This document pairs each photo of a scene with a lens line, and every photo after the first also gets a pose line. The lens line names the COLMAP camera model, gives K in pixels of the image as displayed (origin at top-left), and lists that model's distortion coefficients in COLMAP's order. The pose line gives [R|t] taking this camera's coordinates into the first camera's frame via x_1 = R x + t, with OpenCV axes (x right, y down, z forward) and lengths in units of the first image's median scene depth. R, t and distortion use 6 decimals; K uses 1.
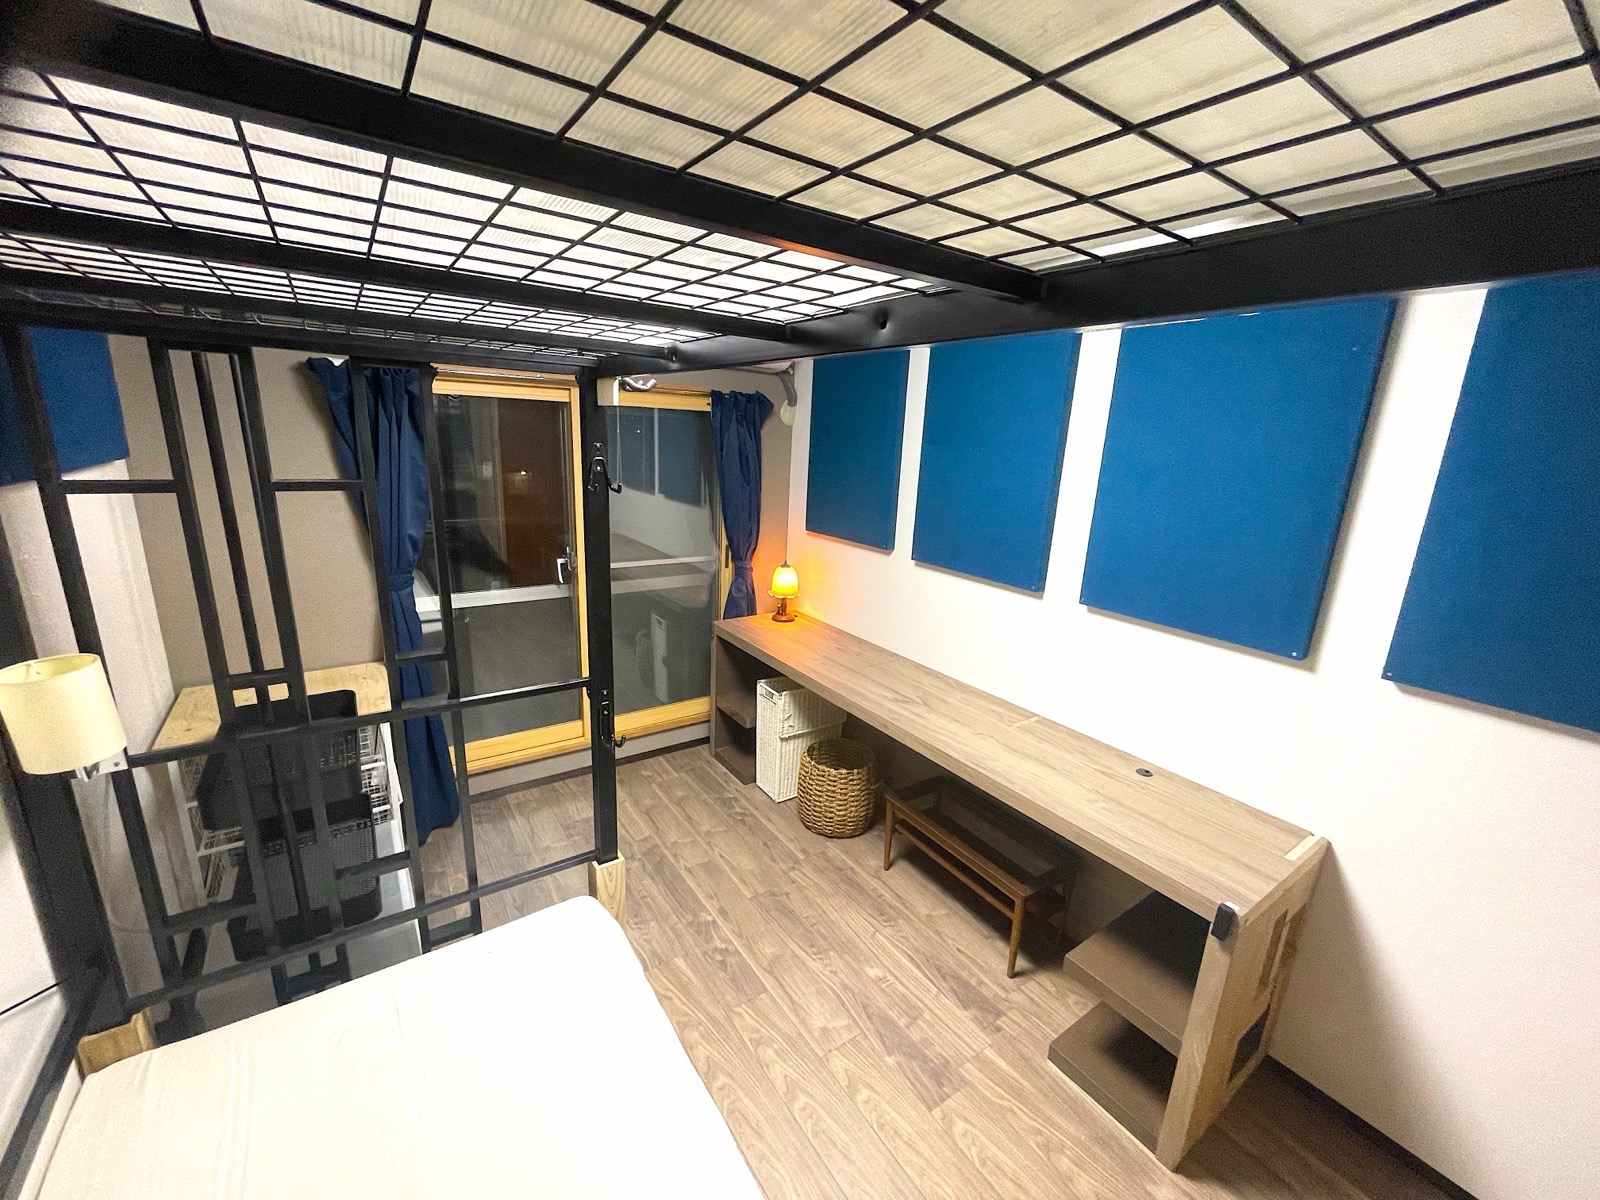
lens RADIAL K [[647.5, 0, 796.8], [0, 647.5, 596.4], [0, 0, 1]] dist [-0.014736, -0.000072]
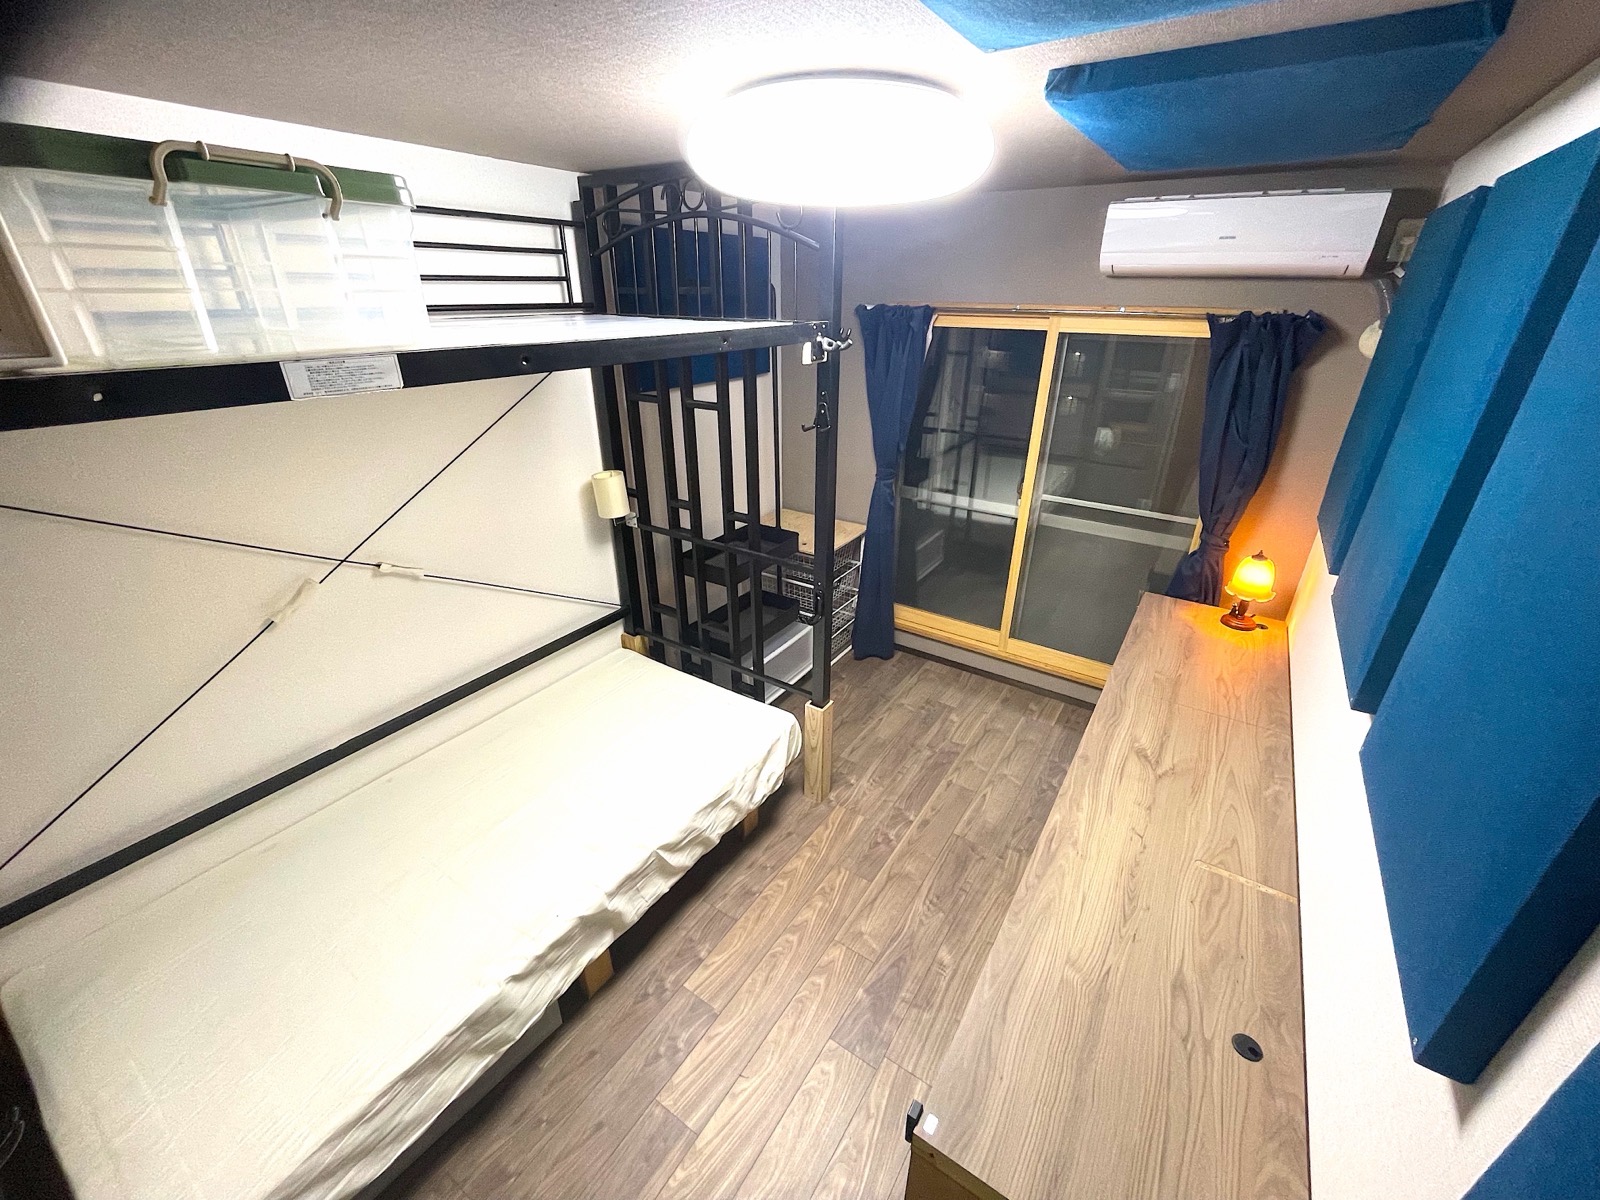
lens RADIAL K [[649.0, 0, 797.8], [0, 649.0, 600.6], [0, 0, 1]] dist [-0.002878, 0.000158]
pose [[0.370087, 0.364080, -0.854682, 0.684688], [-0.218028, 0.928349, 0.301052, -0.170498], [0.903050, 0.074930, 0.422949, 0.335262]]
